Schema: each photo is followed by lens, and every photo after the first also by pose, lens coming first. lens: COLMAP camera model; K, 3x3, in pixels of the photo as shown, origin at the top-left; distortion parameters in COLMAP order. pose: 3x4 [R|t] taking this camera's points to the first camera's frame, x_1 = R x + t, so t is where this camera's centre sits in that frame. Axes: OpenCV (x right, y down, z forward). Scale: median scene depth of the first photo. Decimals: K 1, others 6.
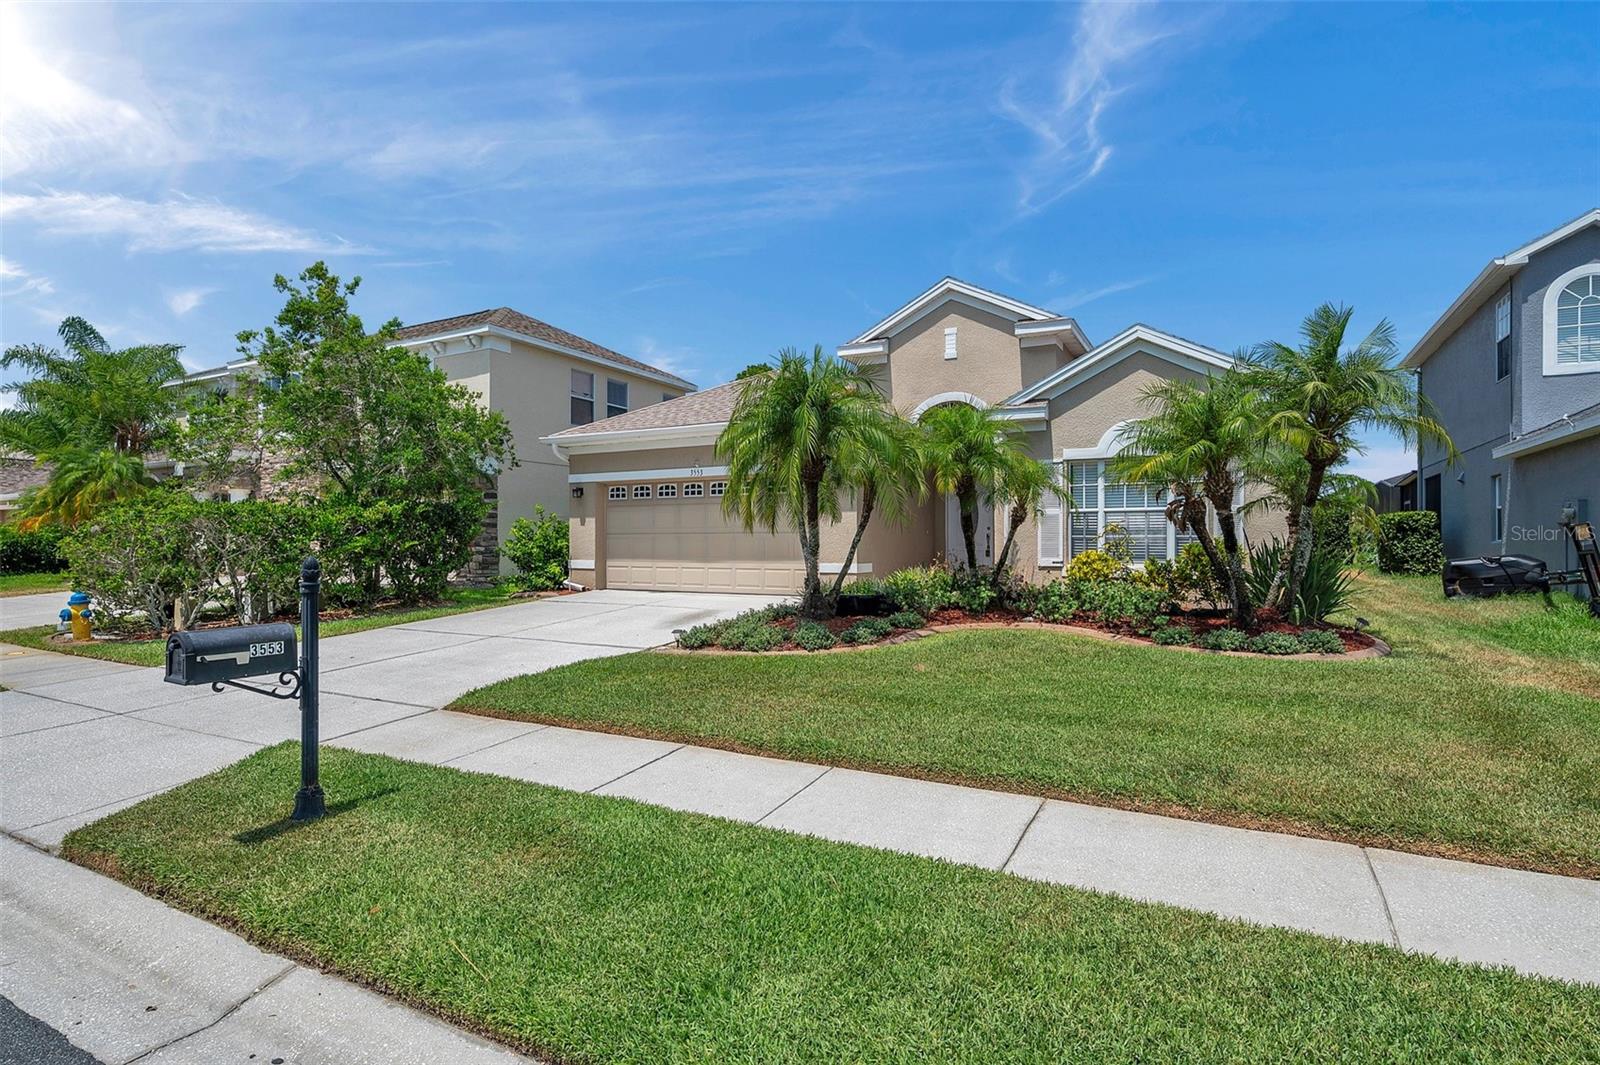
lens RADIAL K [[808.6, 0, 800.0], [0, 808.6, 532.5], [0, 0, 1]] dist [-0.000840, -0.000486]
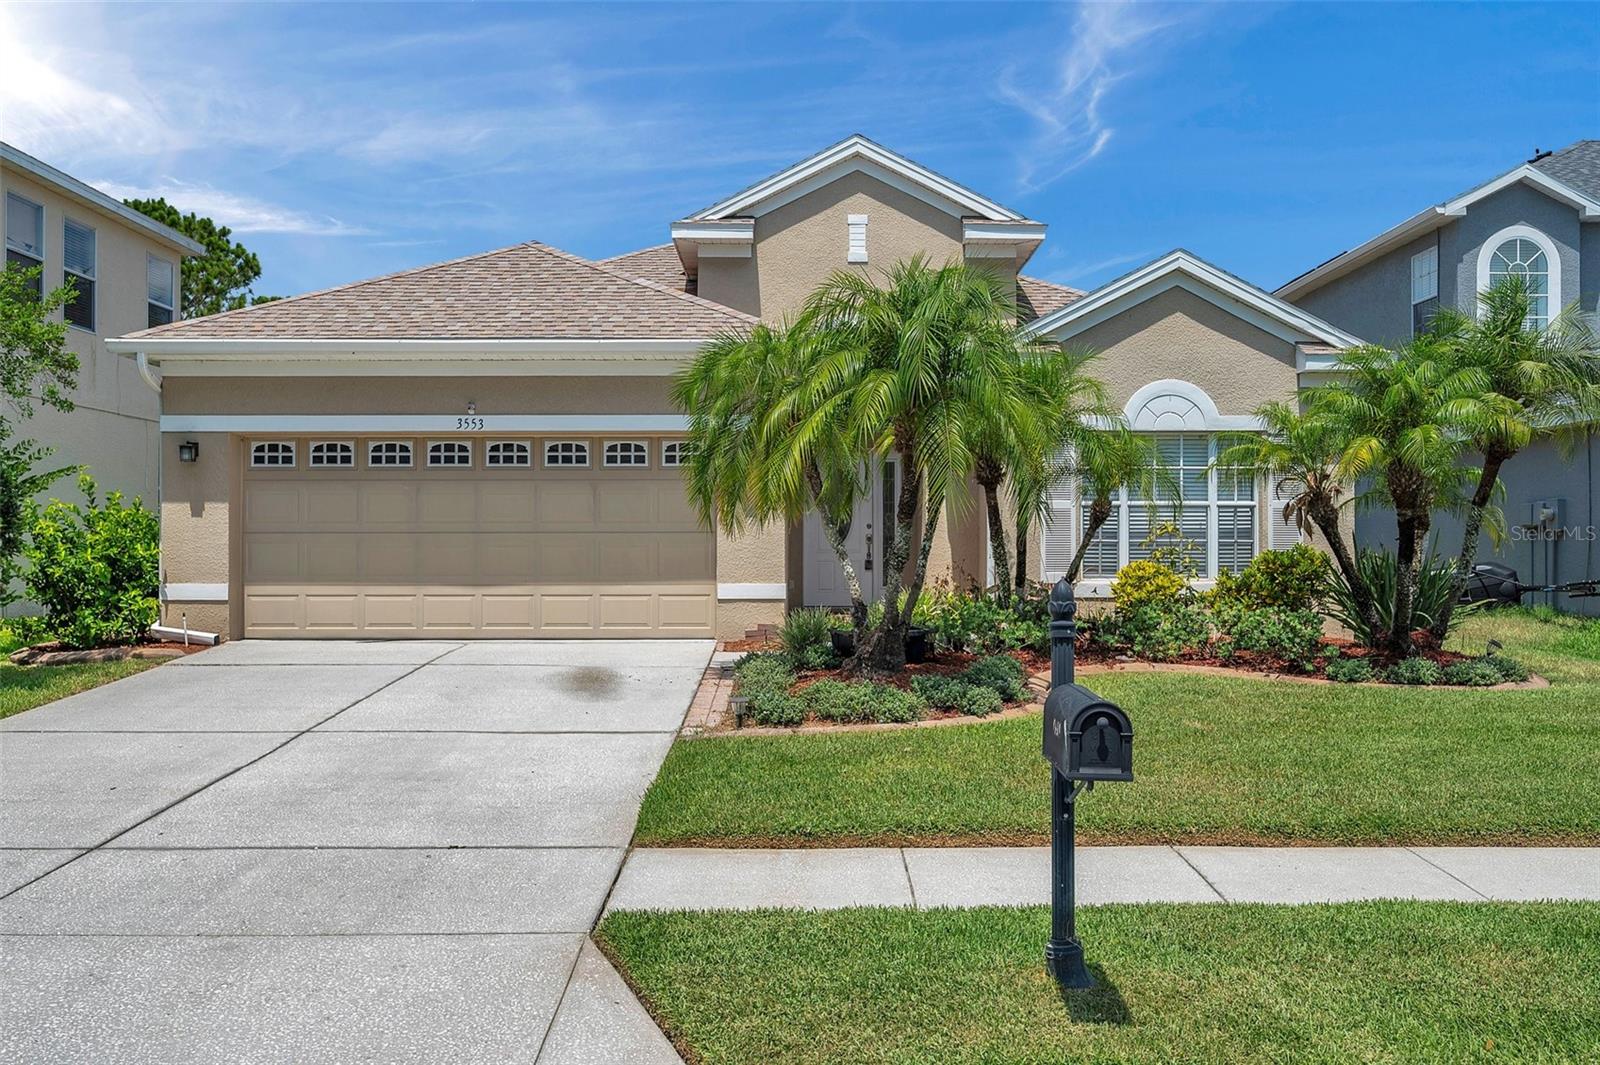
lens RADIAL K [[1412.7, 0, 800.0], [0, 1412.7, 532.5], [0, 0, 1]] dist [-0.002458, 0.002335]
pose [[0.878564, 0.003852, 0.477609, -0.449923], [-0.005974, 0.999978, 0.002924, -0.004034], [-0.477588, -0.005422, 0.878567, 0.040147]]
